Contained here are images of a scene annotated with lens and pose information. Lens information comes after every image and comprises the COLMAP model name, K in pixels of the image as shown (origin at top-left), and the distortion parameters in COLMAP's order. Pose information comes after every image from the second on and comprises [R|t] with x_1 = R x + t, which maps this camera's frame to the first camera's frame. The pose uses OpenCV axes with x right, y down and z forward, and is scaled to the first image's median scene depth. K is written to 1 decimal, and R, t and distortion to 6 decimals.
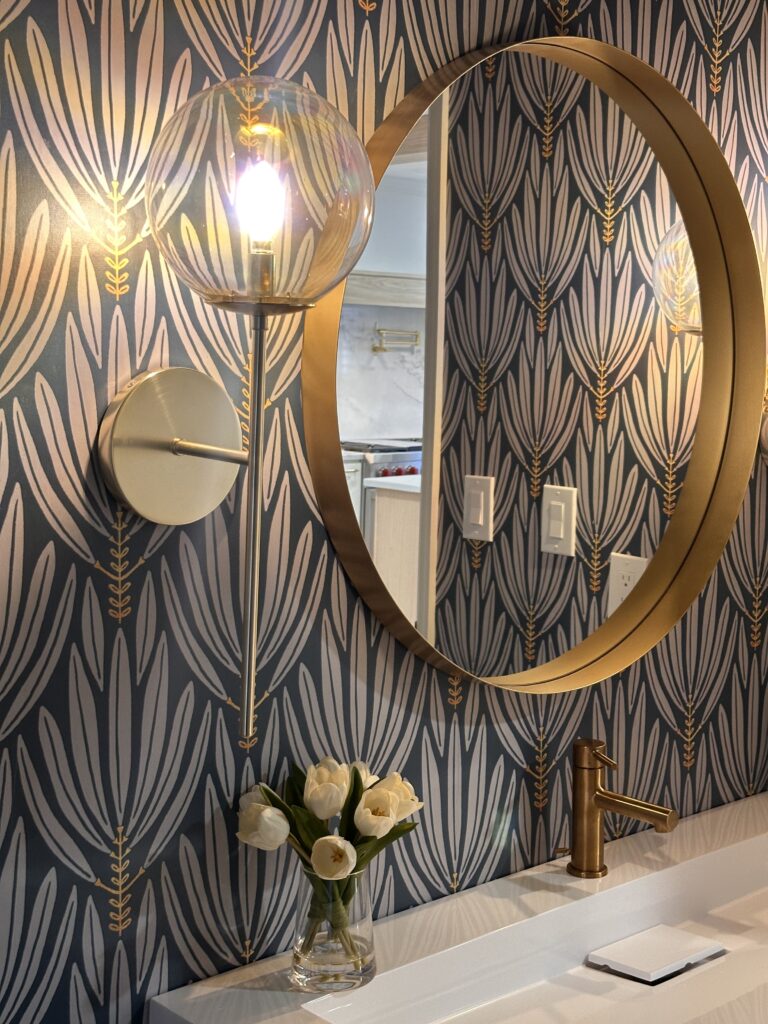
lens RADIAL K [[1448.4, 0, 380.7], [0, 1448.4, 502.3], [0, 0, 1]] dist [0.178699, -0.372369]
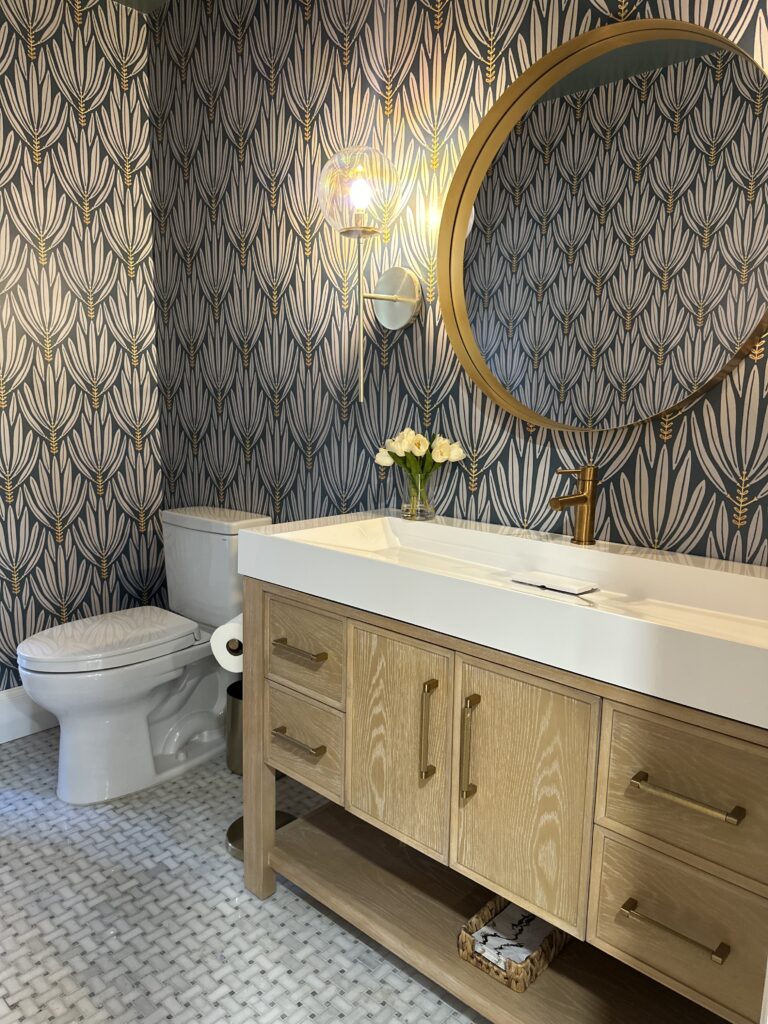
lens RADIAL K [[721.2, 0, 384.0], [0, 721.2, 512.0], [0, 0, 1]] dist [0.134386, -0.235177]
pose [[0.092786, 0.161625, -0.982481, 1.006092], [-0.100603, 0.983209, 0.152244, 0.118200], [0.990591, 0.084714, 0.107488, 0.721884]]
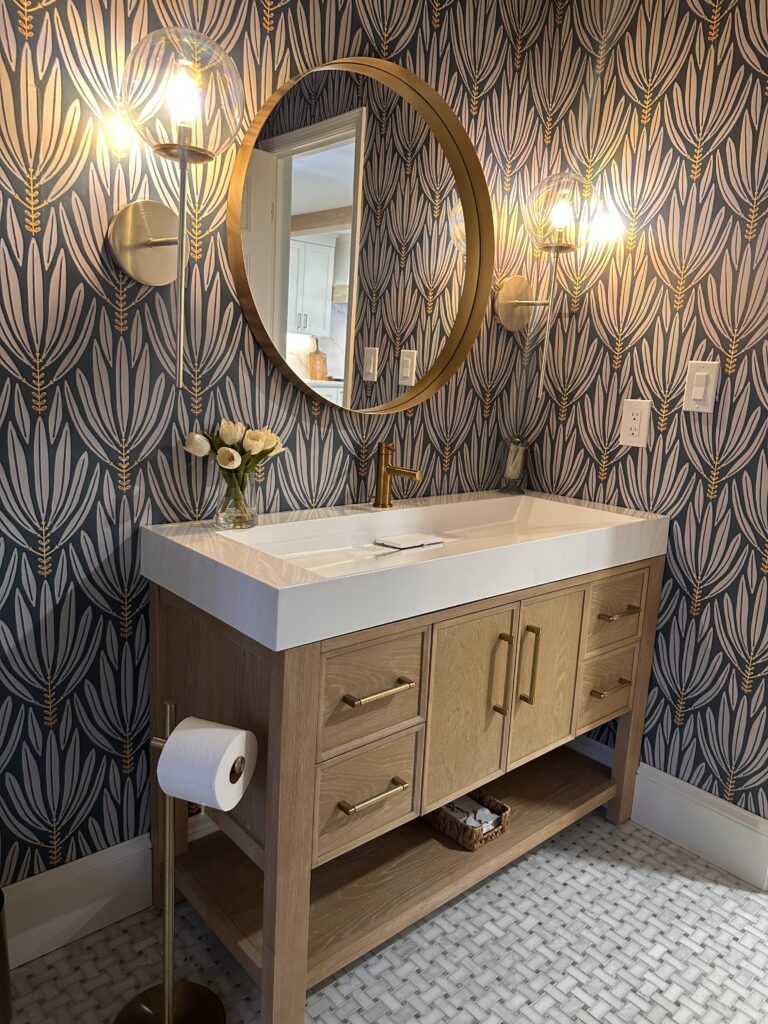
lens RADIAL K [[721.2, 0, 384.0], [0, 721.2, 512.0], [0, 0, 1]] dist [0.134386, -0.235177]
pose [[0.998979, 0.044697, -0.006583, 0.159704], [-0.043903, 0.994794, 0.091959, 0.178173], [0.010659, -0.091576, 0.995741, -0.006483]]
